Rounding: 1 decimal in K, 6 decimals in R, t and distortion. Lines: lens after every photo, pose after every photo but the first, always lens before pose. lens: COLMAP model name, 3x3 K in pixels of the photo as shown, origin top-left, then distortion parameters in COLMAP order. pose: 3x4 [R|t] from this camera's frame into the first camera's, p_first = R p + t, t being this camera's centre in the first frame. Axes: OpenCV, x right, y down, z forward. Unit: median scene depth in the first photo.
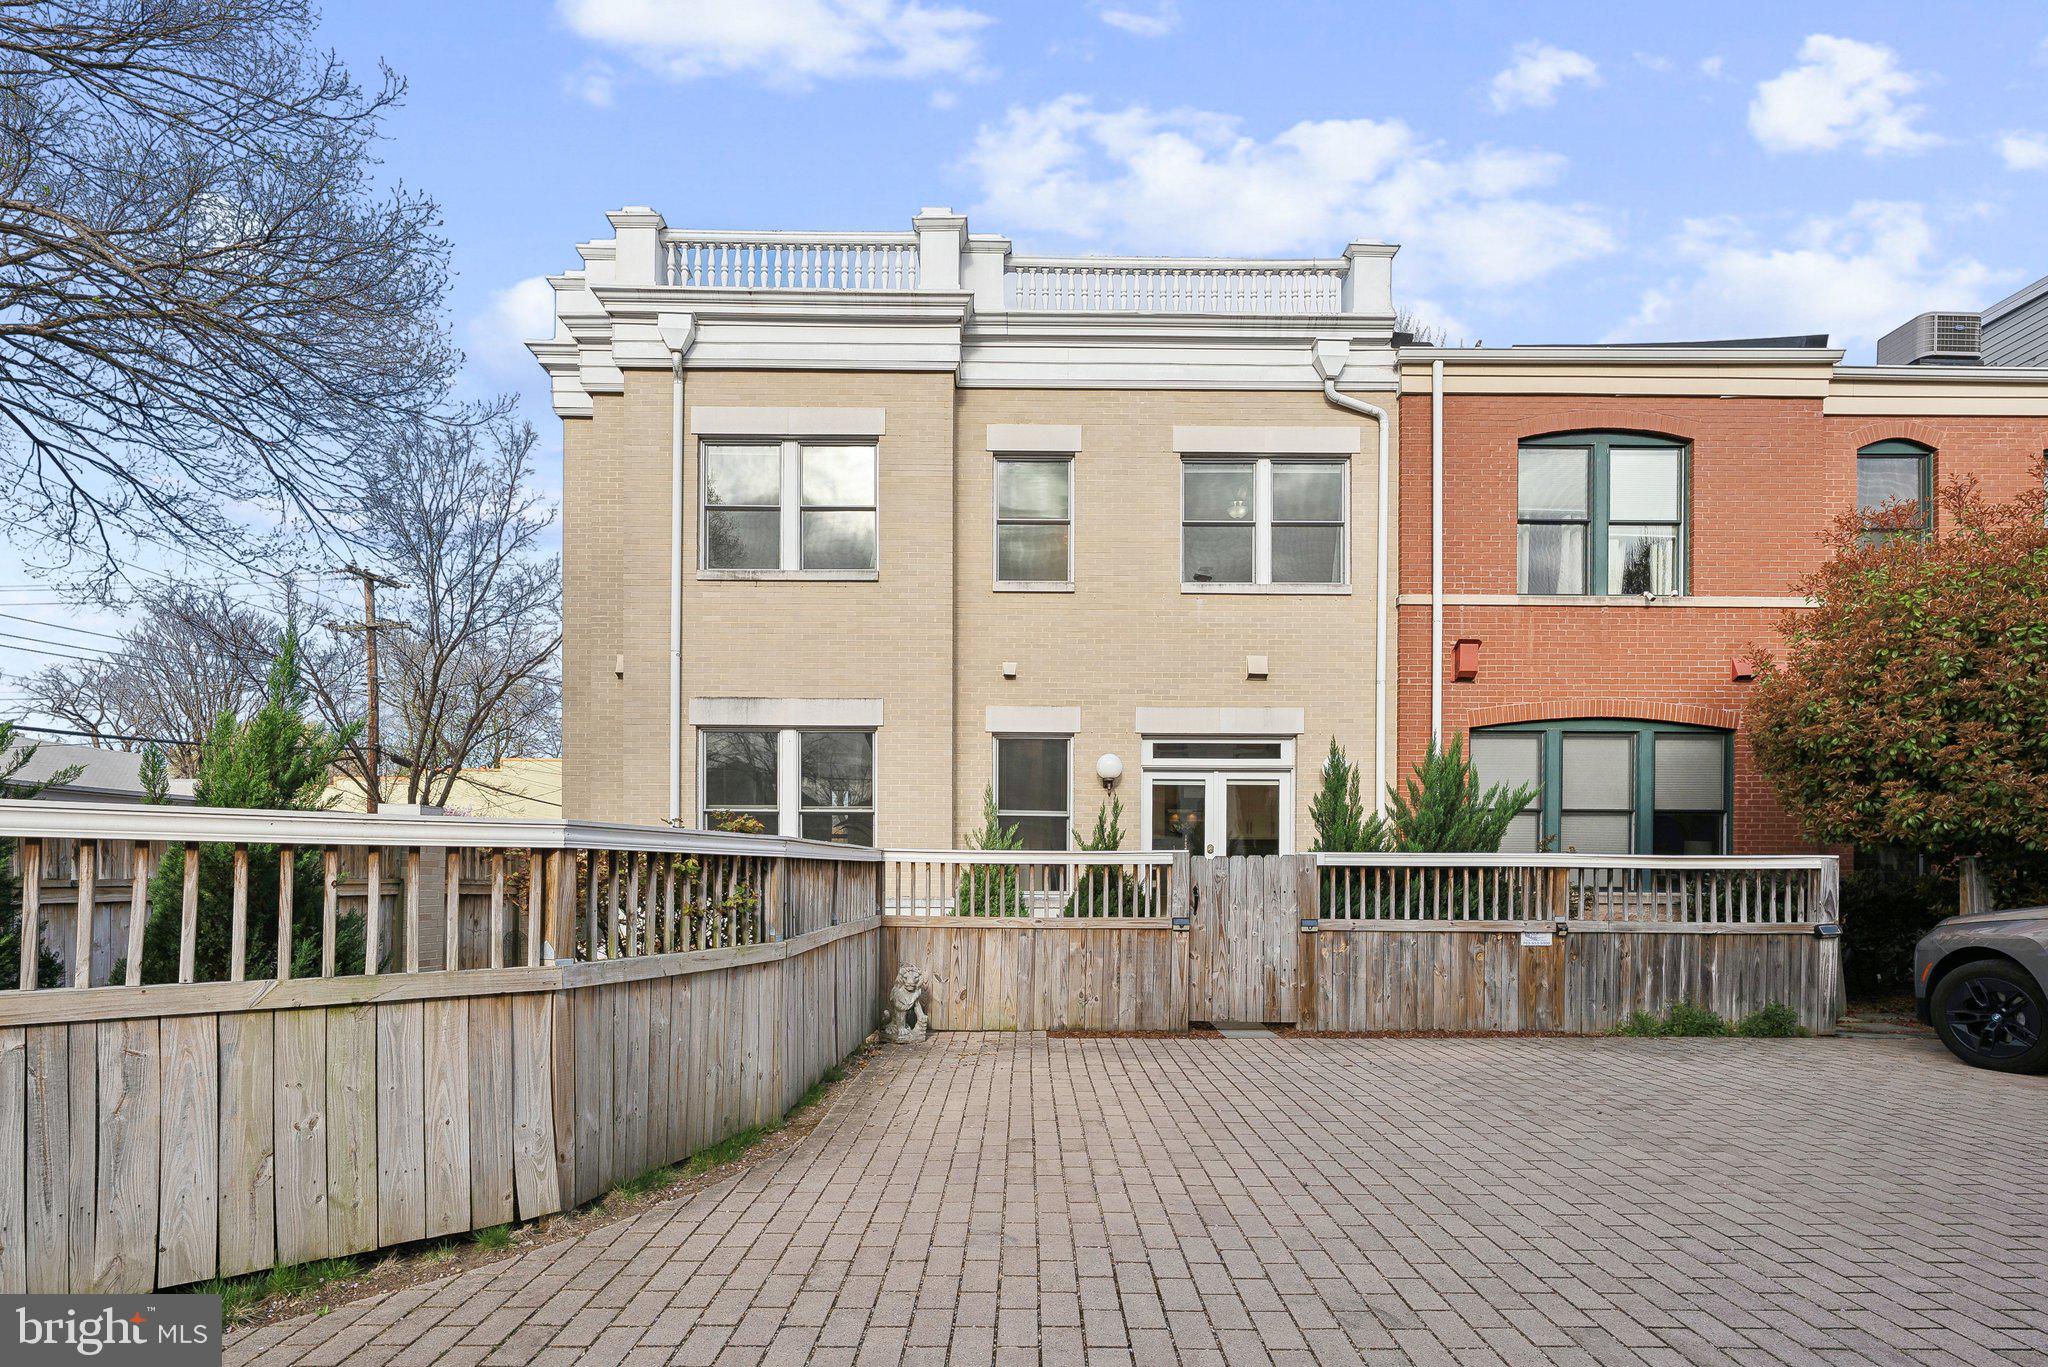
lens RADIAL K [[1028.6, 0, 1022.6], [0, 1028.6, 873.9], [0, 0, 1]] dist [-0.002041, -0.000830]
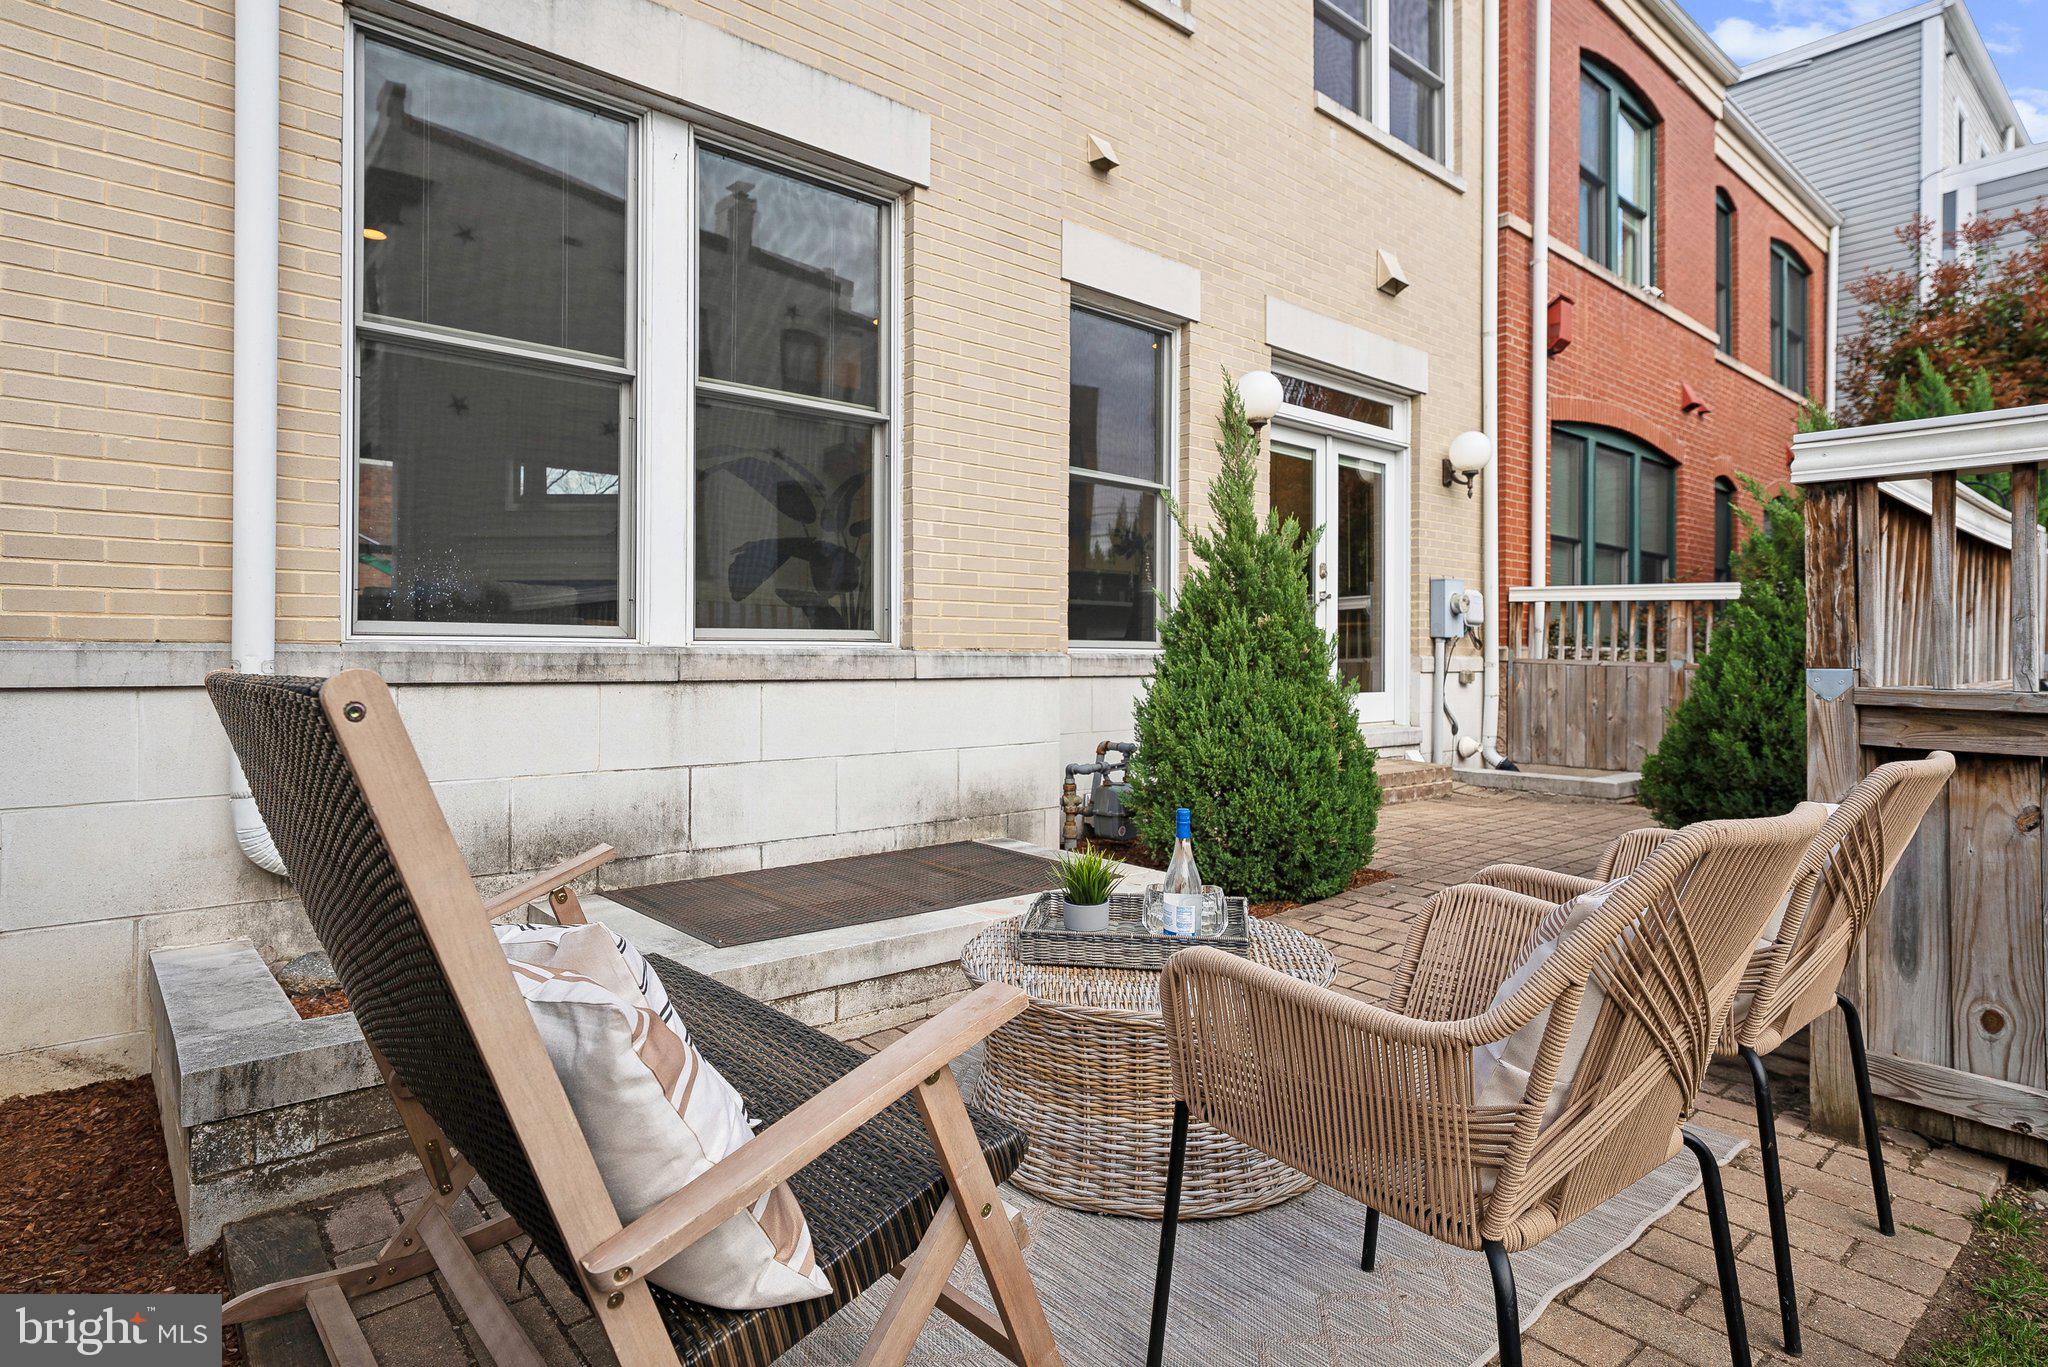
lens RADIAL K [[1073.6, 0, 1004.9], [0, 1073.6, 645.0], [0, 0, 1]] dist [0.010141, 0.000837]
pose [[0.768713, 0.006515, 0.639561, -0.482972], [-0.004932, 0.999979, -0.004258, 0.030699], [-0.639575, 0.000119, 0.768729, 0.911604]]
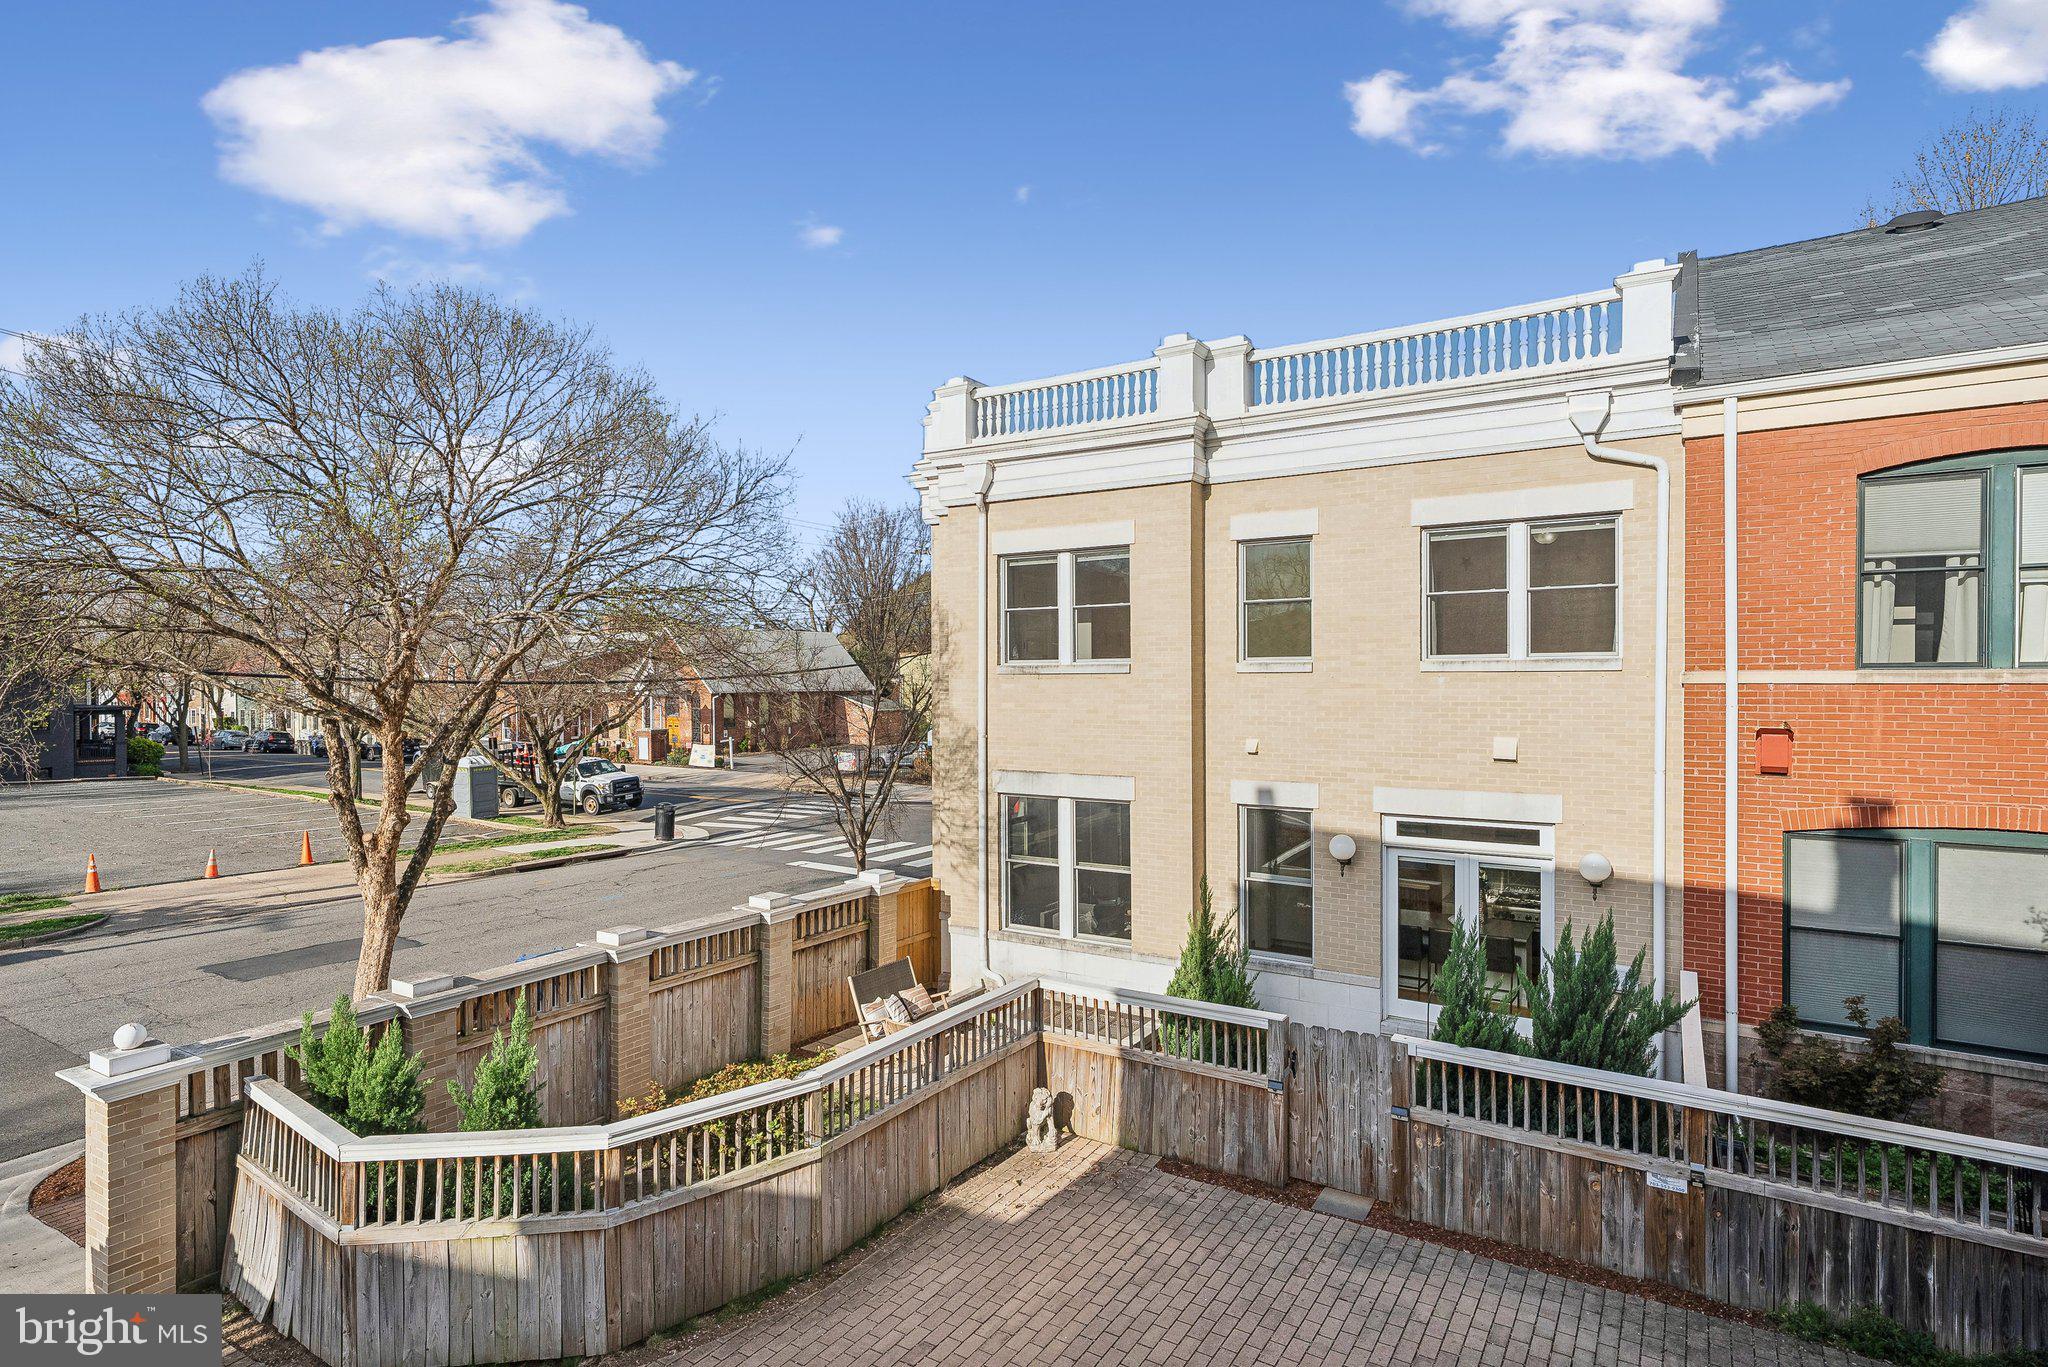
lens RADIAL K [[1054.5, 0, 1024.0], [0, 1054.5, 683.5], [0, 0, 1]] dist [0.004516, 0.001963]
pose [[0.846009, -0.005235, -0.533143, 0.512784], [0.009617, 0.999939, 0.005441, -0.375252], [0.533082, -0.009730, 0.846007, -0.069878]]
